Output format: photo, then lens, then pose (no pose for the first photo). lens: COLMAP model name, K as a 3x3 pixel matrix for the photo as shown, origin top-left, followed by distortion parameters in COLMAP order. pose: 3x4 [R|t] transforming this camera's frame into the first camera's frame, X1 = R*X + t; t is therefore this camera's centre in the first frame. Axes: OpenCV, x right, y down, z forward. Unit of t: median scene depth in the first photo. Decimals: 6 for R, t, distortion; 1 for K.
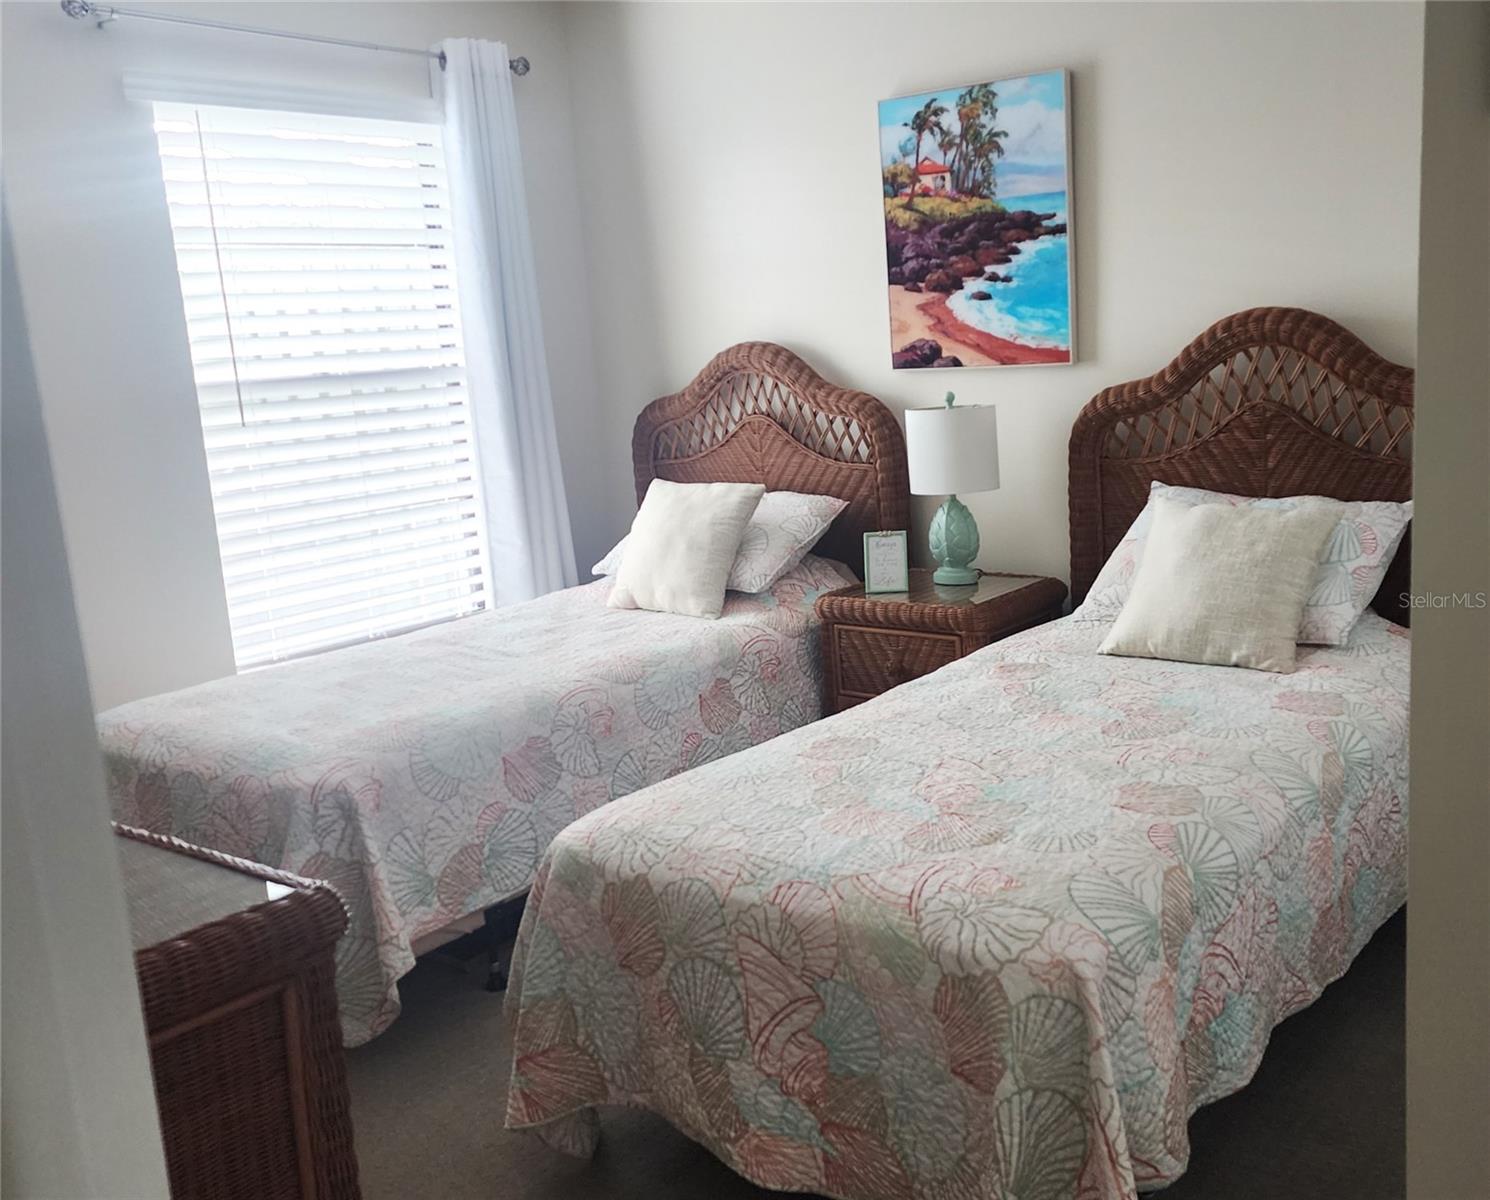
lens RADIAL K [[1454.8, 0, 819.4], [0, 1454.8, 601.8], [0, 0, 1]] dist [0.218137, -0.605558]
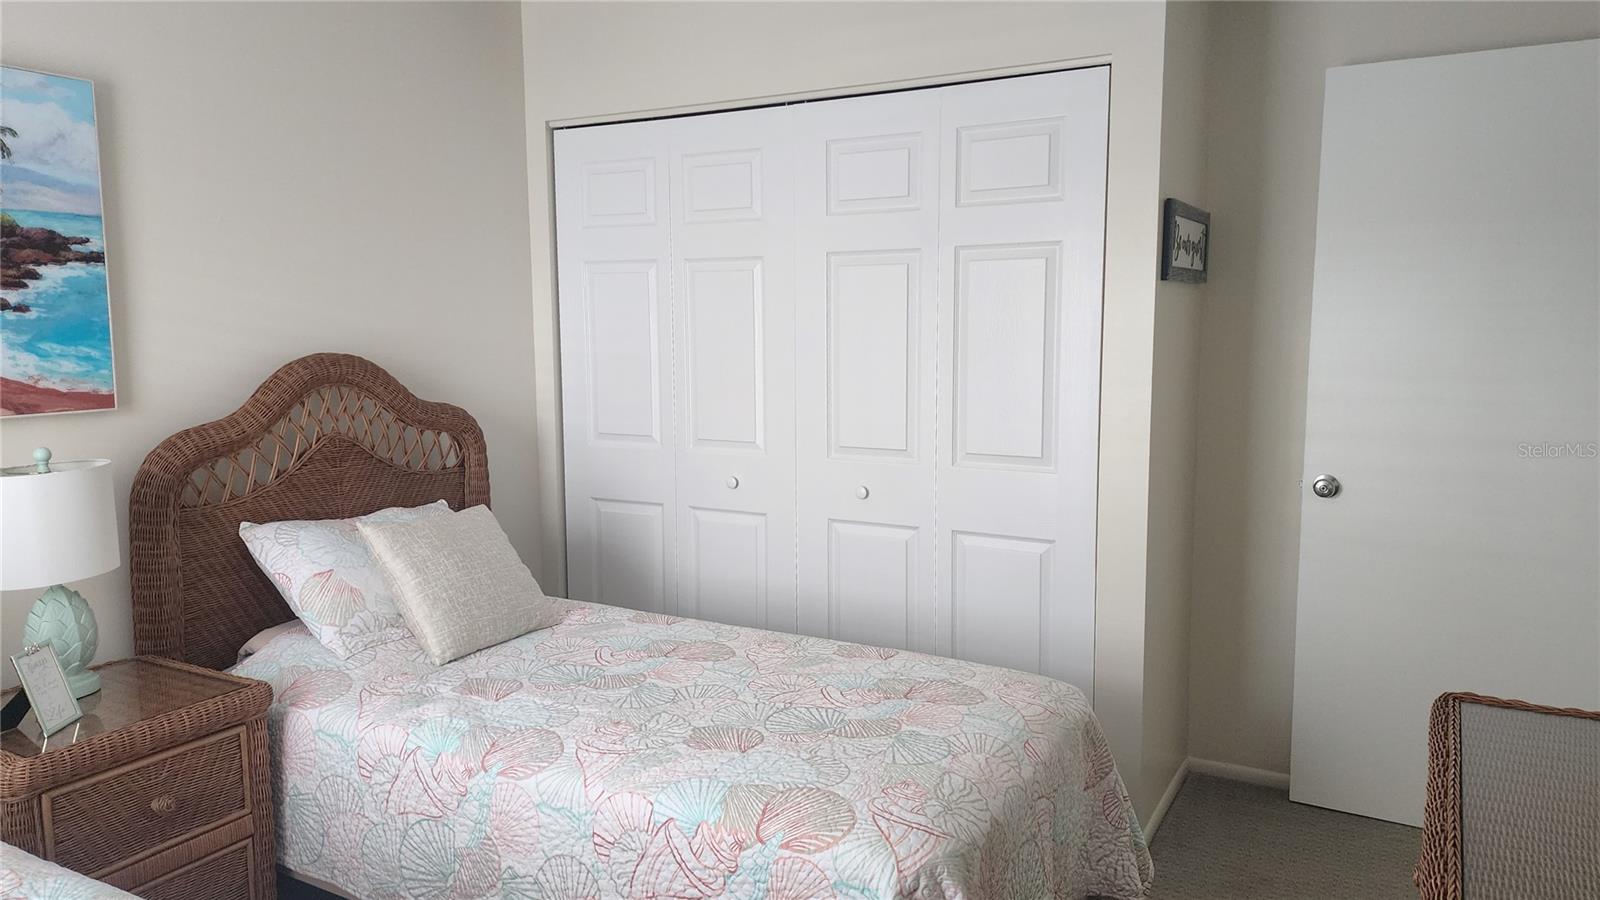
lens RADIAL K [[1123.8, 0, 800.0], [0, 1123.8, 450.0], [0, 0, 1]] dist [0.024287, -0.001650]
pose [[-0.135159, -0.055352, 0.989277, -0.605717], [0.203912, 0.975512, 0.082441, -0.122720], [-0.969614, 0.212868, -0.120562, 0.765481]]
